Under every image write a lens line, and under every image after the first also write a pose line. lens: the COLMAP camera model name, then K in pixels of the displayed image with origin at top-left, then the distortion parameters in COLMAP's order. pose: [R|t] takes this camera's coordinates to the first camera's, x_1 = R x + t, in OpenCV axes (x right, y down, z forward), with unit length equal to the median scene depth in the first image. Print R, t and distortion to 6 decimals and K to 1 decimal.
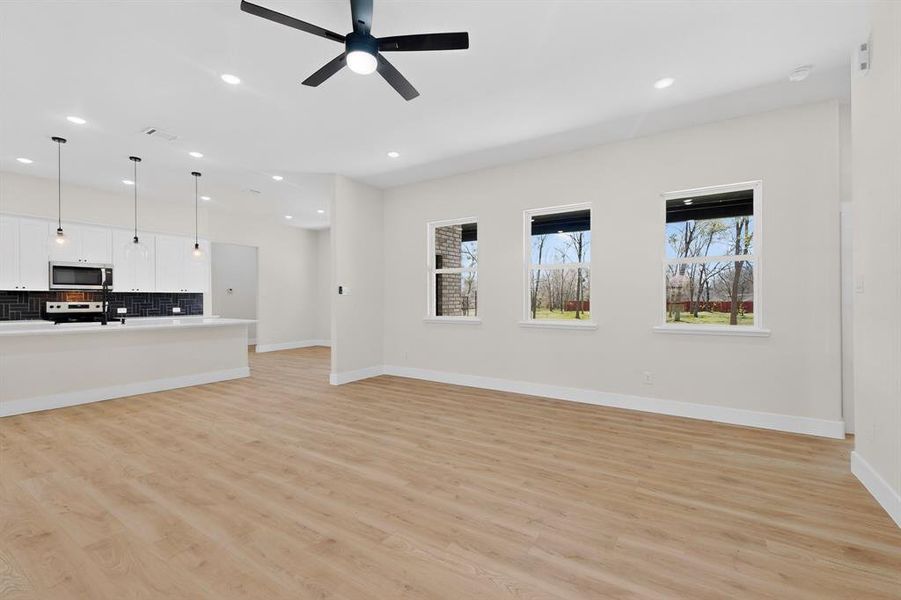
lens RADIAL K [[387.4, 0, 427.3], [0, 387.4, 300.9], [0, 0, 1]] dist [-0.002321, 0.000631]
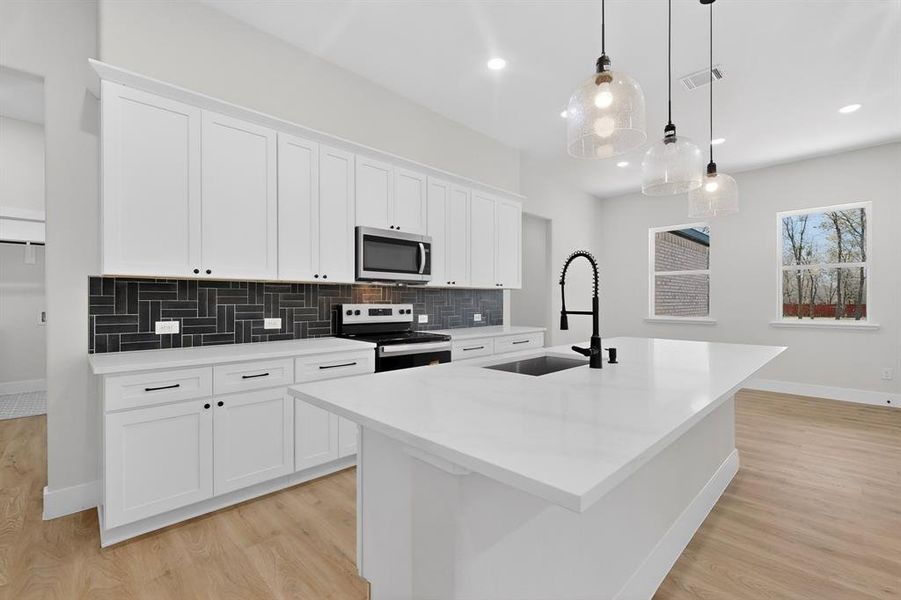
lens RADIAL K [[387.4, 0, 431.3], [0, 387.4, 302.8], [0, 0, 1]] dist [-0.002321, 0.000631]
pose [[0.974937, 0.001080, -0.222481, -0.710671], [-0.001299, 0.999999, -0.000841, 0.001230], [0.222479, 0.001109, 0.974937, 0.476947]]
